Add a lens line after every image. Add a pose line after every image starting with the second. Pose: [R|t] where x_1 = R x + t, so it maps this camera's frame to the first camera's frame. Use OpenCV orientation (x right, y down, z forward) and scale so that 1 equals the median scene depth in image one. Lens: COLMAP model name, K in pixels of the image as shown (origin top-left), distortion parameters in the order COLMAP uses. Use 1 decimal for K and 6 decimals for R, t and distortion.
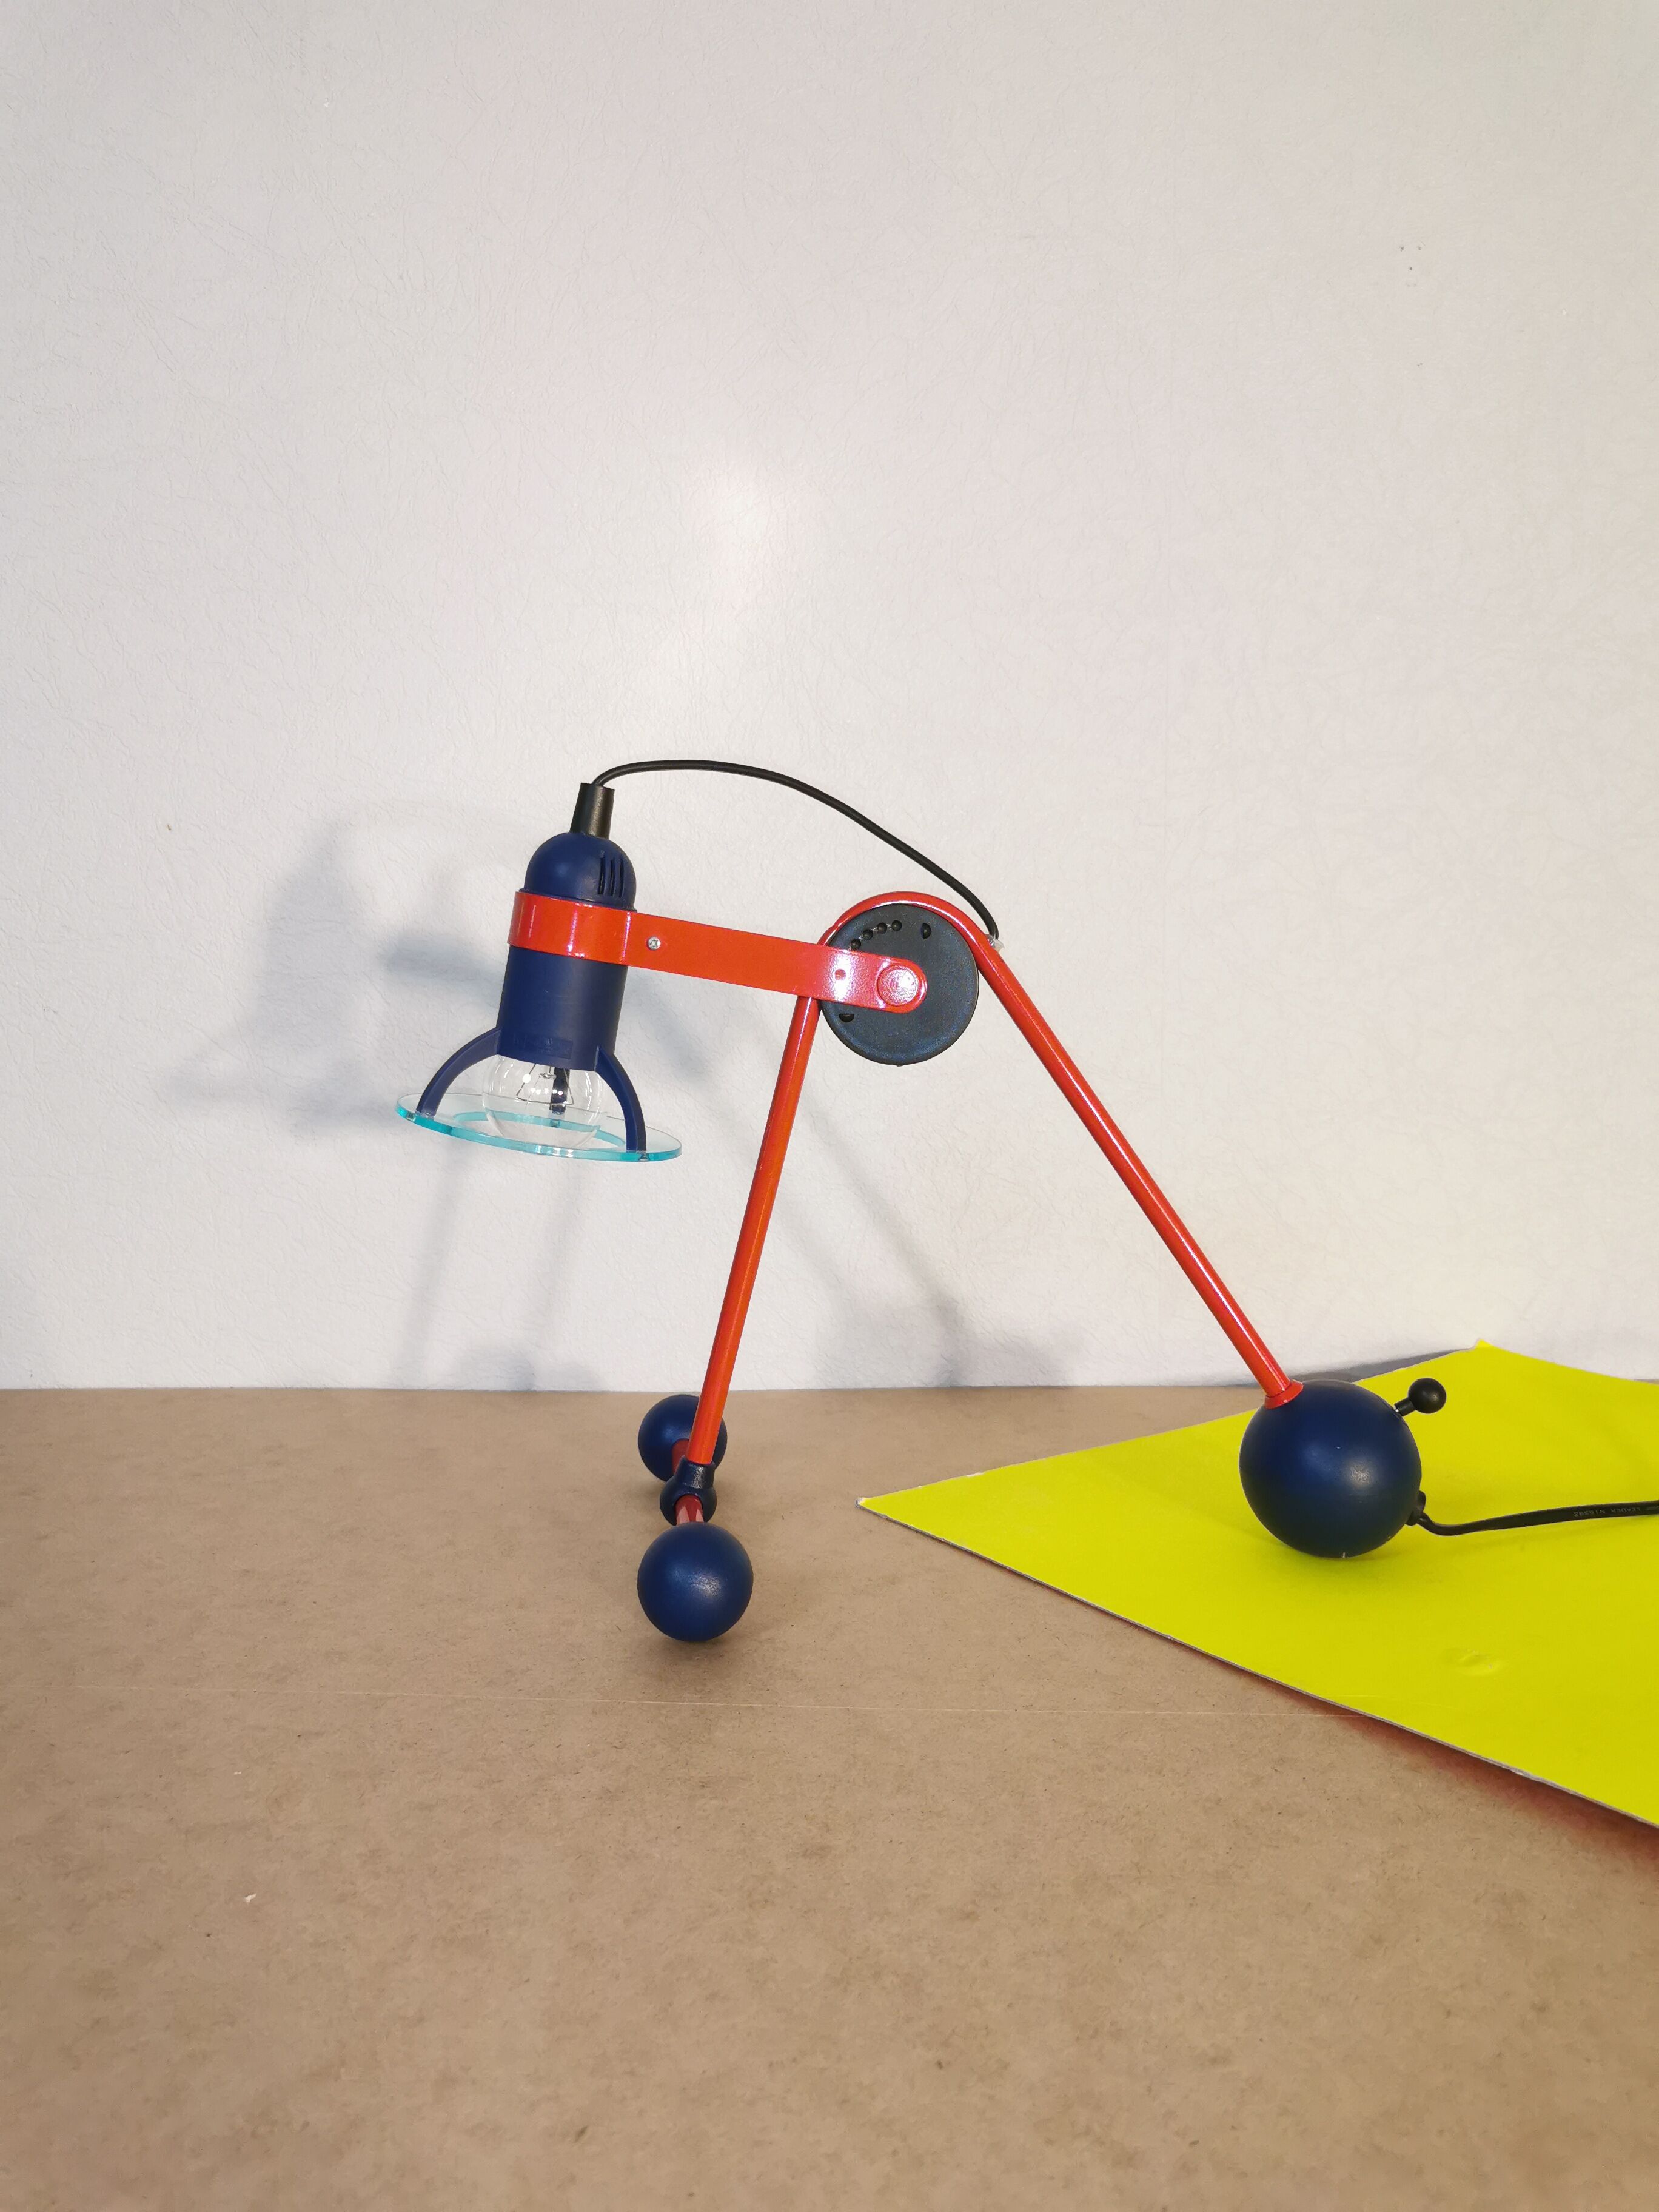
lens RADIAL K [[1747.5, 0, 835.4], [0, 1747.5, 1099.6], [0, 0, 1]] dist [0.009677, -0.002822]
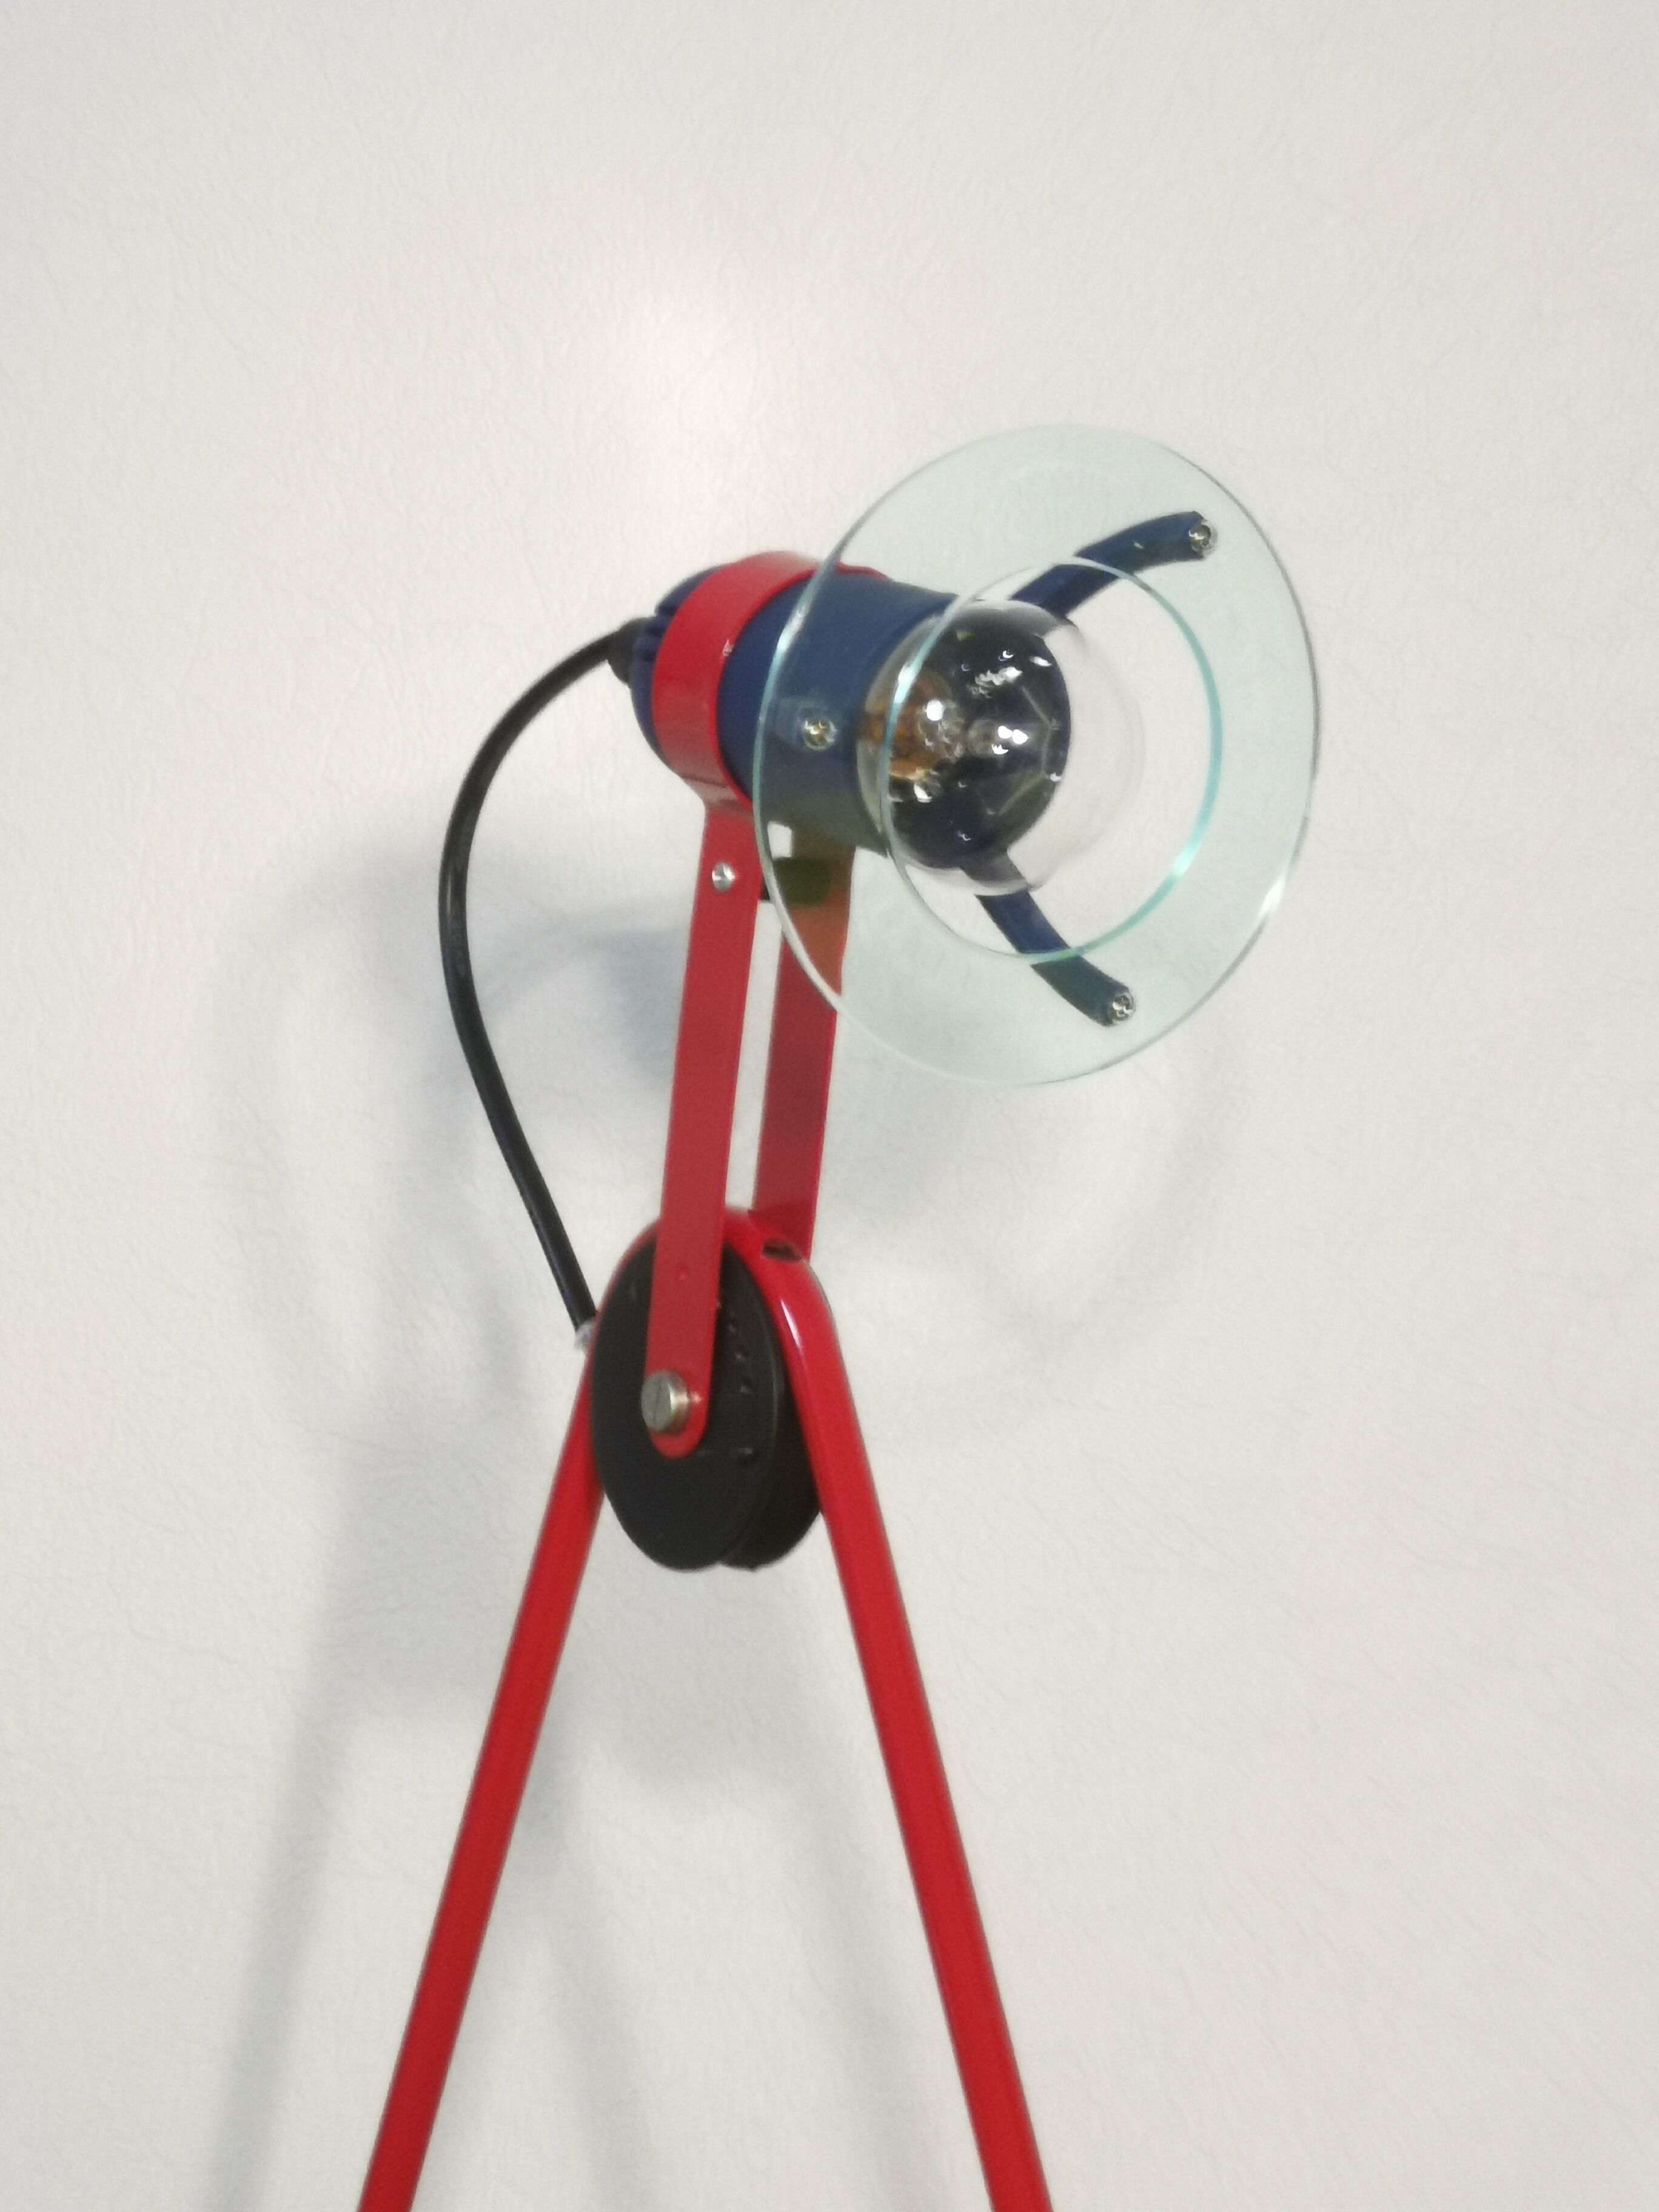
lens RADIAL K [[7731.7, 0, 789.6], [0, 7731.7, 1105.1], [0, 0, 1]] dist [0.584377, 0.554334]
pose [[0.946851, -0.093427, -0.307806, 0.831450], [0.029633, 0.978158, -0.205740, 0.327687], [0.320305, 0.185684, 0.928938, -1.030125]]
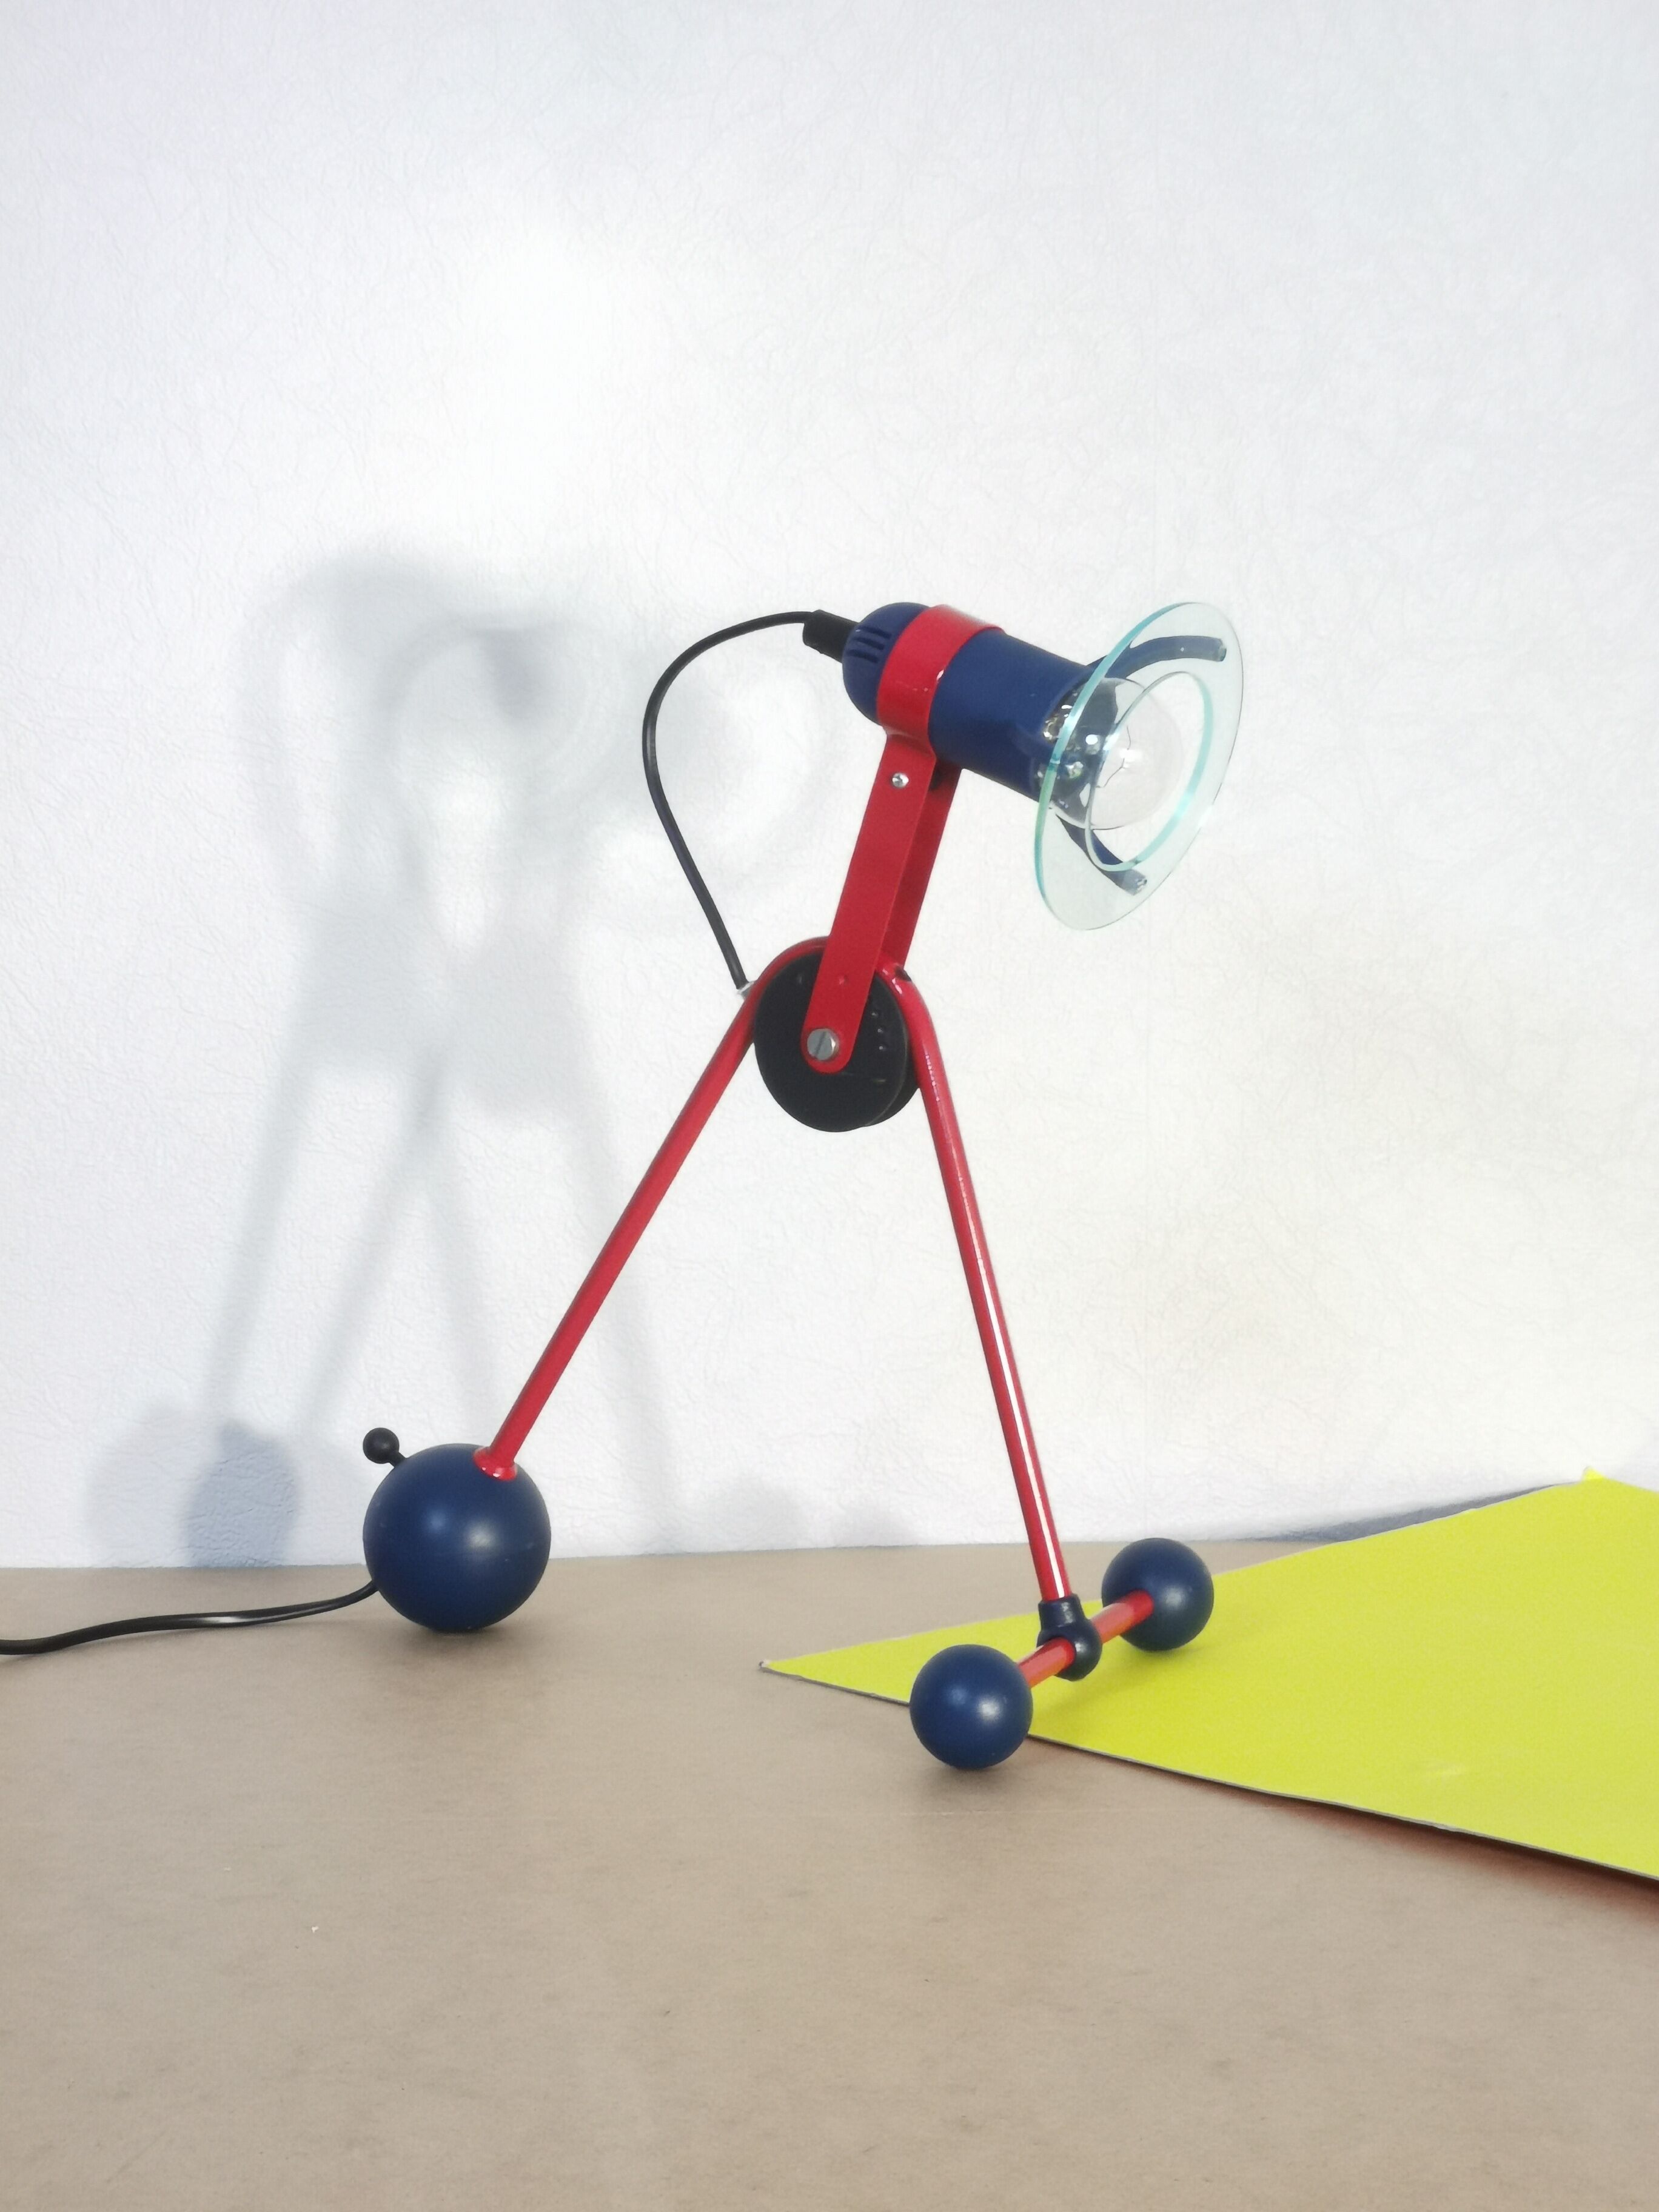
lens RADIAL K [[5221.7, 0, 878.3], [0, 5221.7, 1146.7], [0, 0, 1]] dist [0.733890, -9.811670]
pose [[0.994109, -0.010996, 0.107824, -0.252784], [0.005970, 0.998885, 0.046822, -0.161559], [-0.108219, -0.045903, 0.993067, -1.846136]]
